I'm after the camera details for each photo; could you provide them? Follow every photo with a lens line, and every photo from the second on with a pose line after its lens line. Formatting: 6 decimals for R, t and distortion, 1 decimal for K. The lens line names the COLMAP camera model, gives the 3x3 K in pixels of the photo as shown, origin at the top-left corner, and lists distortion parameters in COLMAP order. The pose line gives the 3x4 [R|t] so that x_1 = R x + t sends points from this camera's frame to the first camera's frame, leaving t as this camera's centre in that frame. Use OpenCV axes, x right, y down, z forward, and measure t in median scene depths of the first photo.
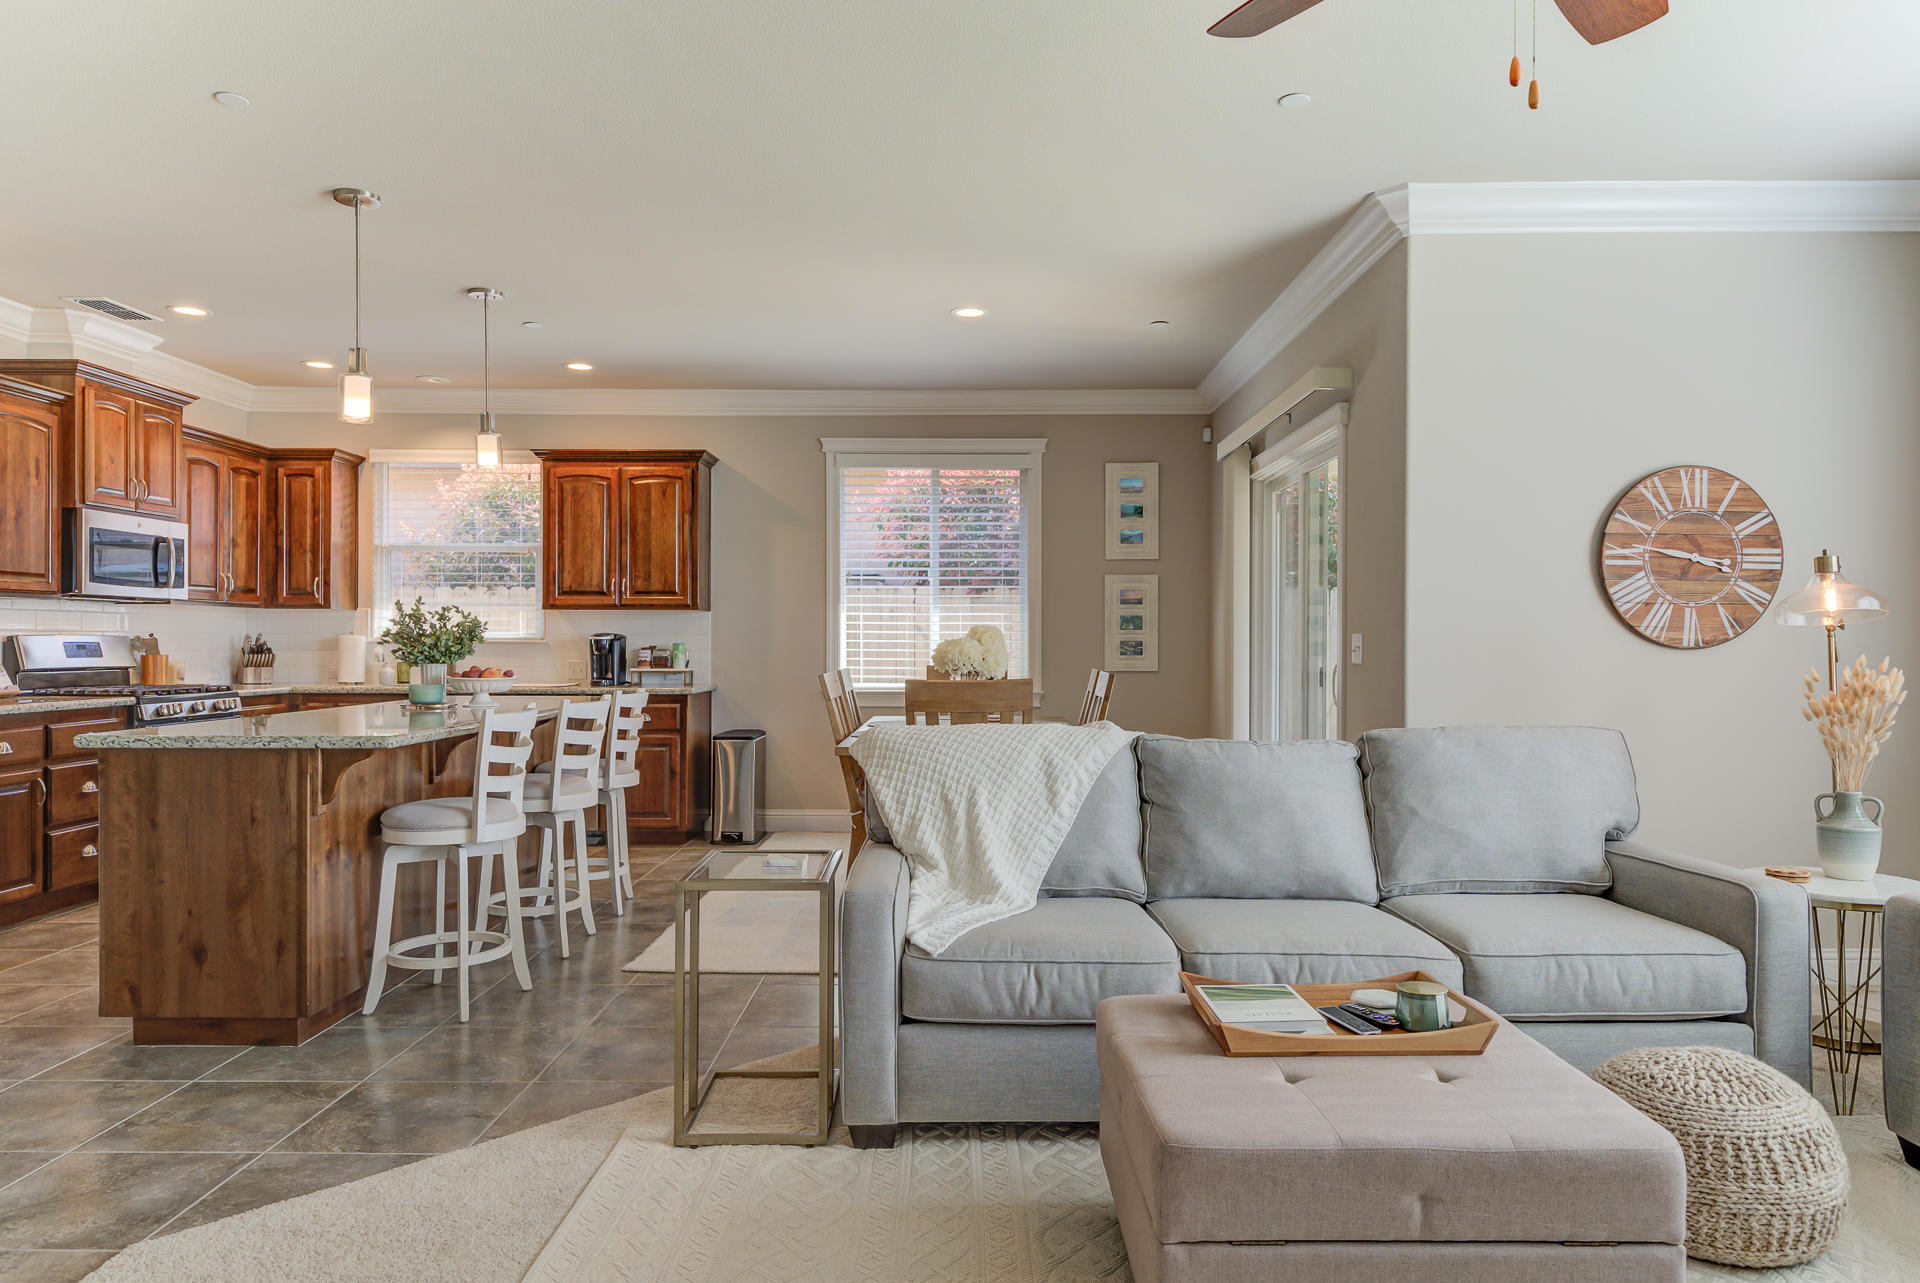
lens RADIAL K [[1212.8, 0, 960.0], [0, 1212.8, 641.5], [0, 0, 1]] dist [0.023427, -0.026435]
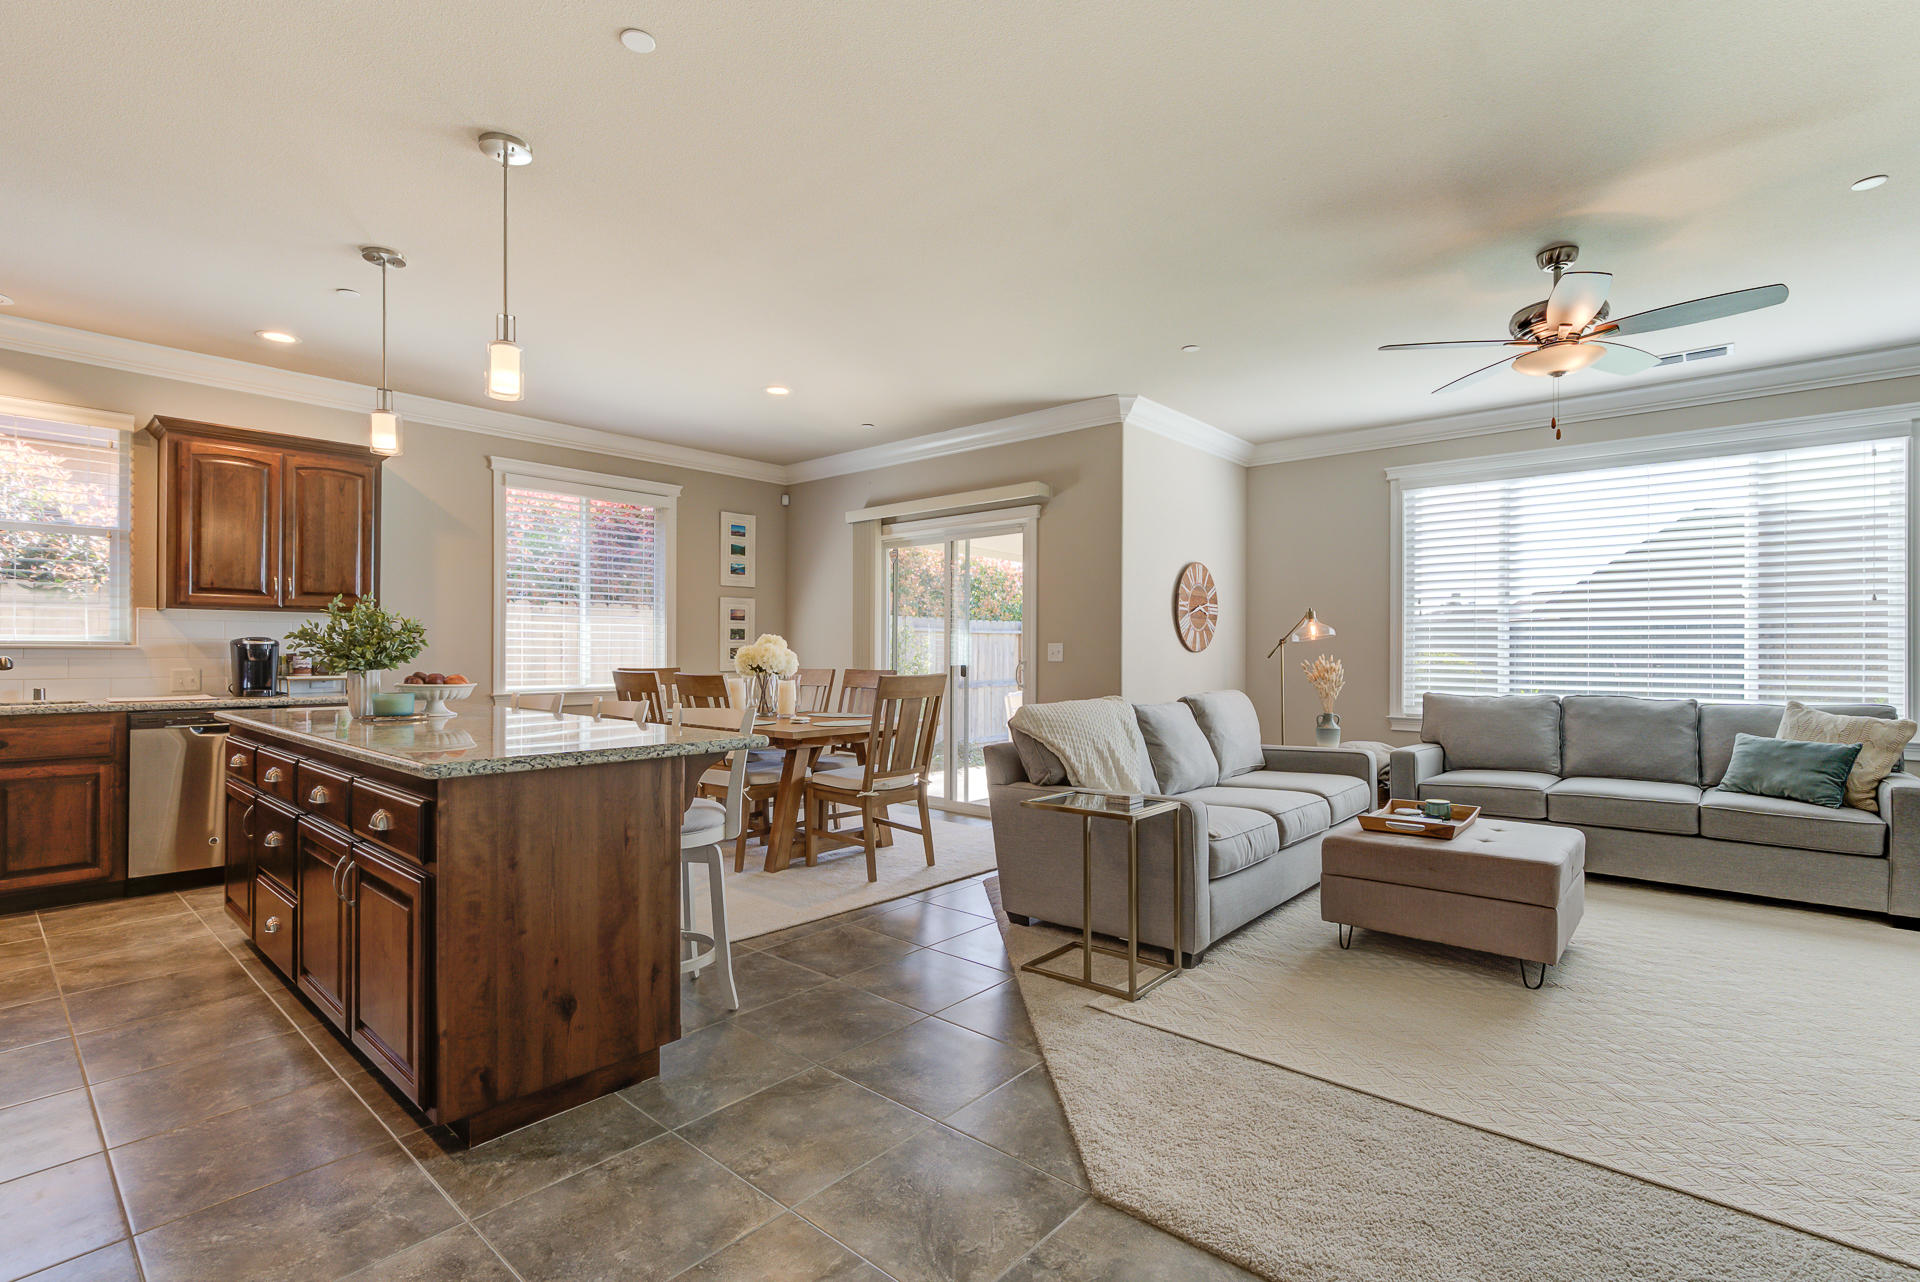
lens RADIAL K [[888.9, 0, 964.4], [0, 888.9, 649.6], [0, 0, 1]] dist [-0.005962, 0.001599]
pose [[0.652717, 0.002386, 0.757598, -0.603526], [-0.001376, 0.999997, -0.001965, 0.003929], [-0.757601, 0.000240, 0.652718, 0.250473]]
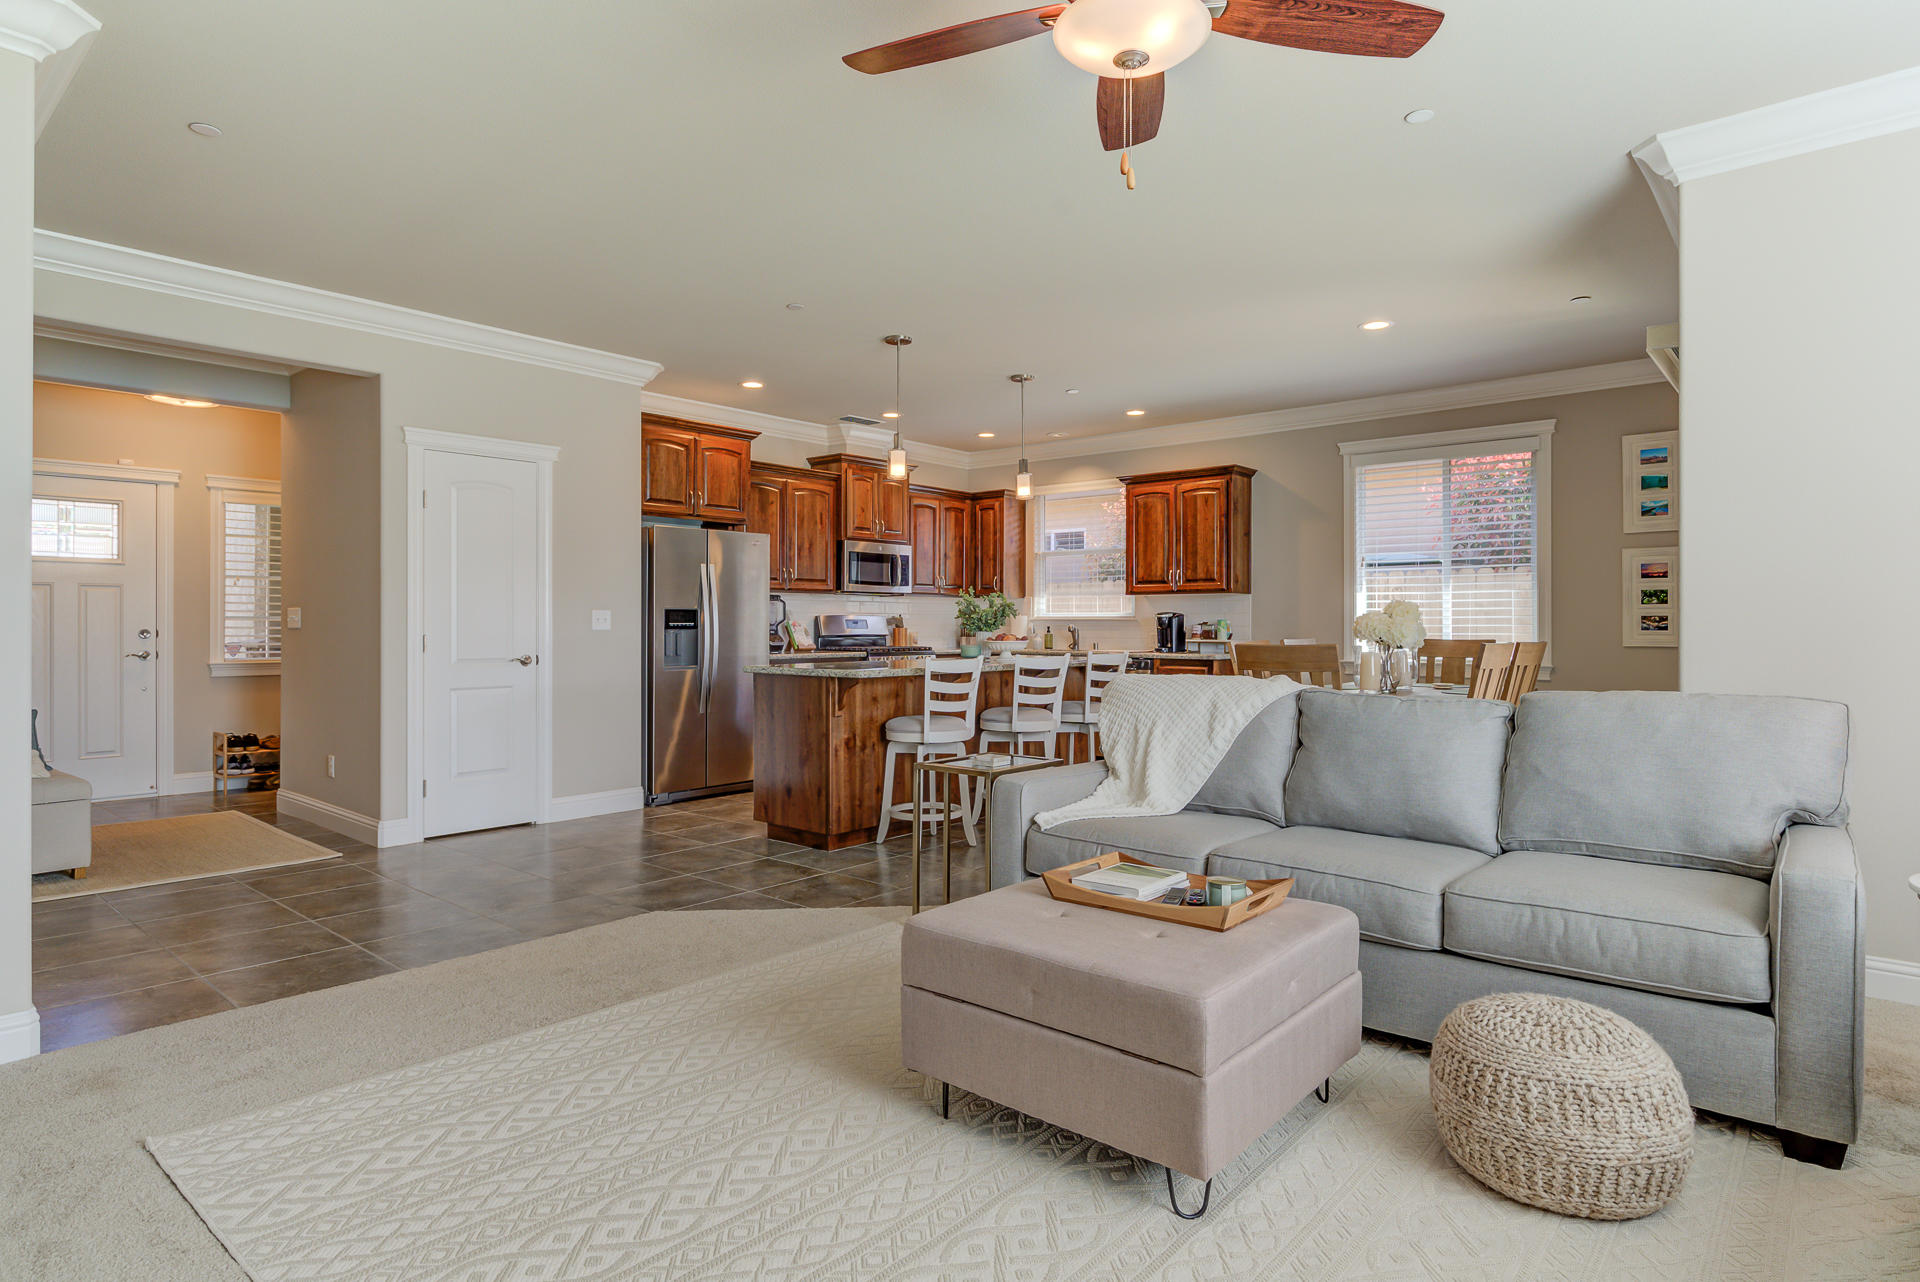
lens RADIAL K [[1038.2, 0, 966.1], [0, 1038.2, 622.1], [0, 0, 1]] dist [-0.004376, -0.000747]
pose [[0.760847, -0.002994, -0.648925, 0.363645], [0.000122, 0.999990, -0.004471, 0.011774], [0.648932, 0.003323, 0.760839, 0.012246]]
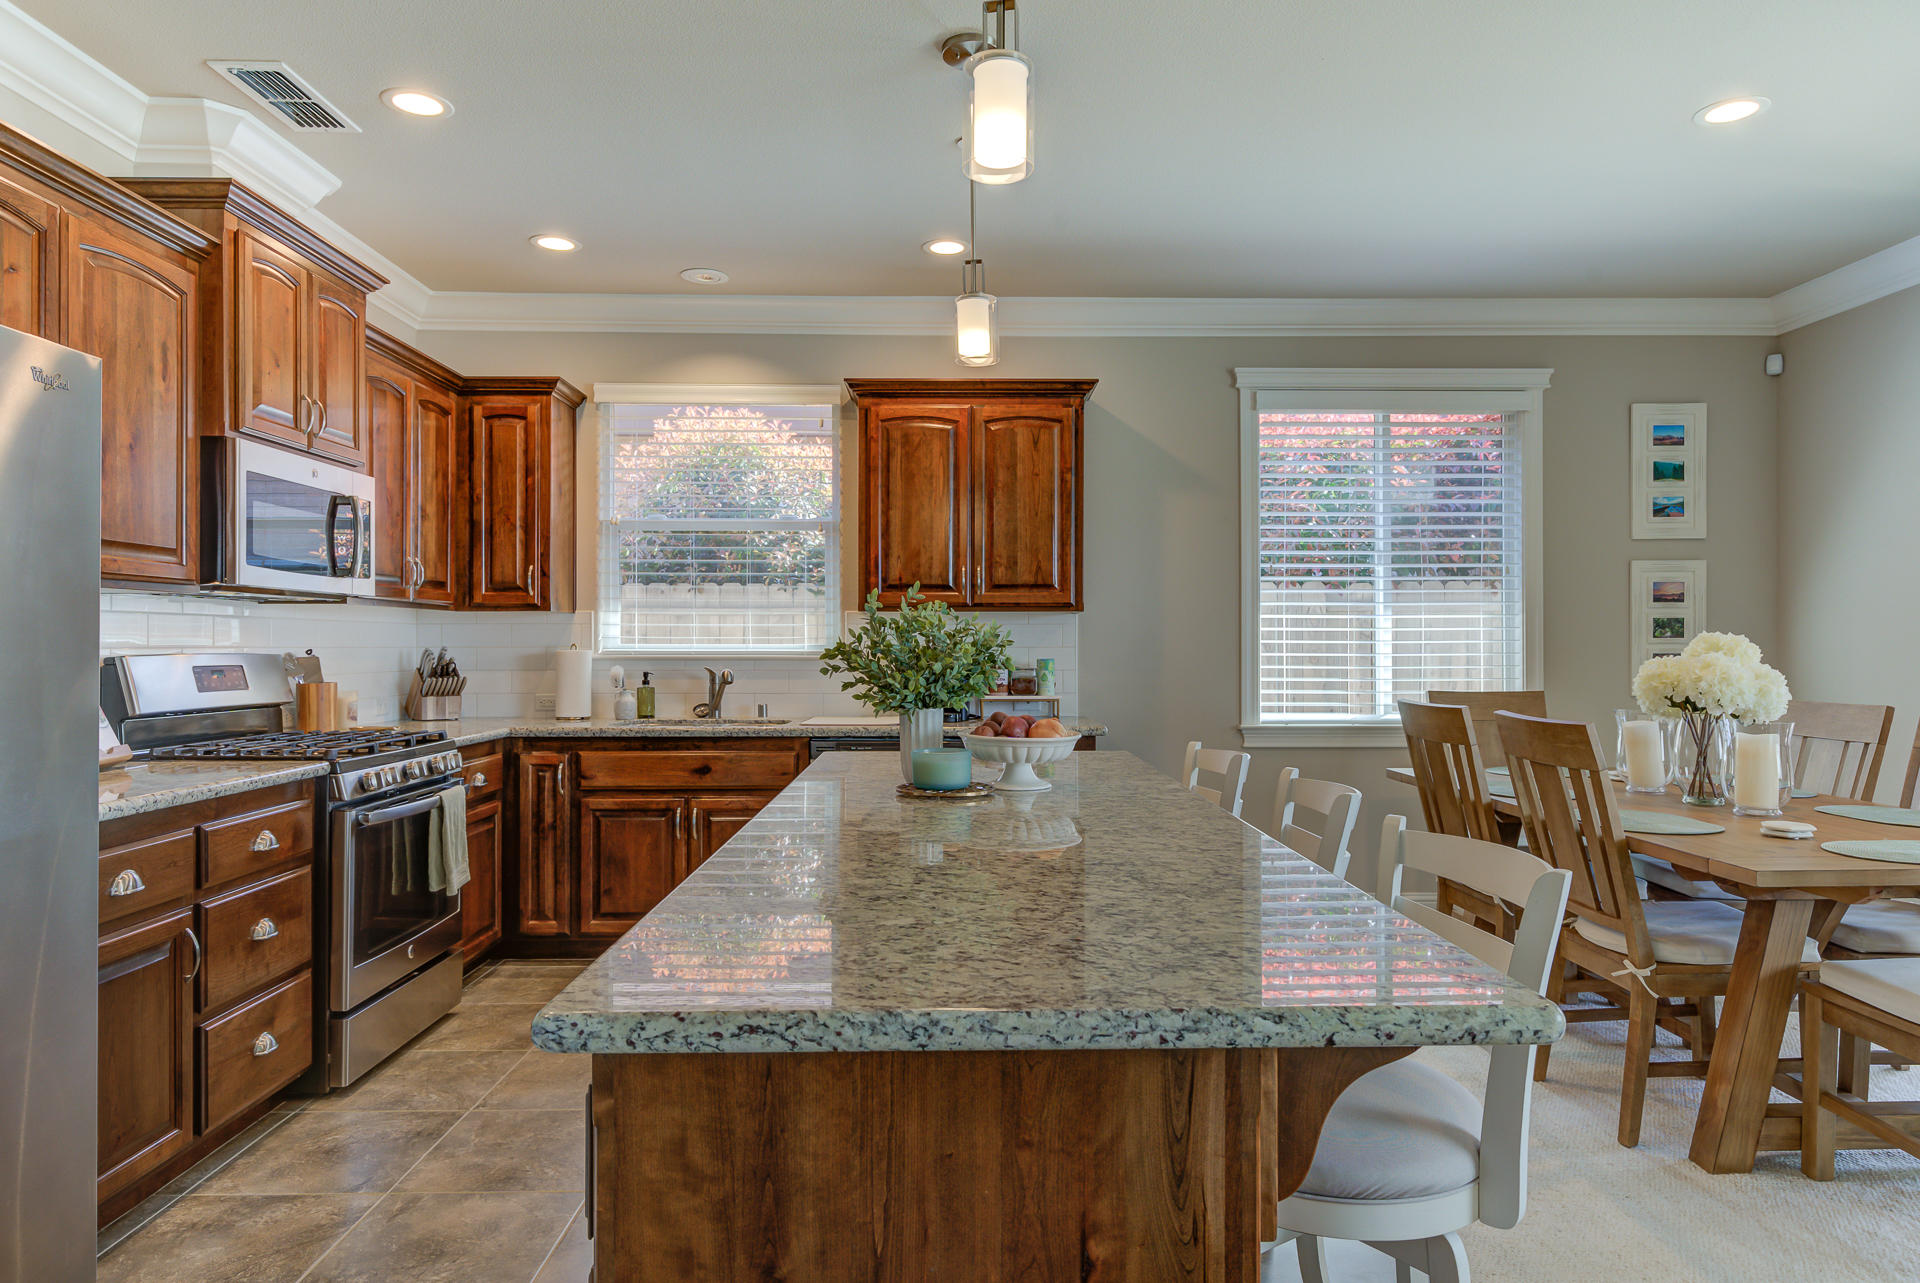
lens RADIAL K [[1158.5, 0, 960.0], [0, 1158.5, 641.5], [0, 0, 1]] dist [0.000098, -0.004522]
pose [[0.999675, -0.003207, 0.025271, -0.408639], [0.003272, 0.999991, -0.002522, -0.009897], [-0.025263, 0.002604, 0.999677, 0.461212]]
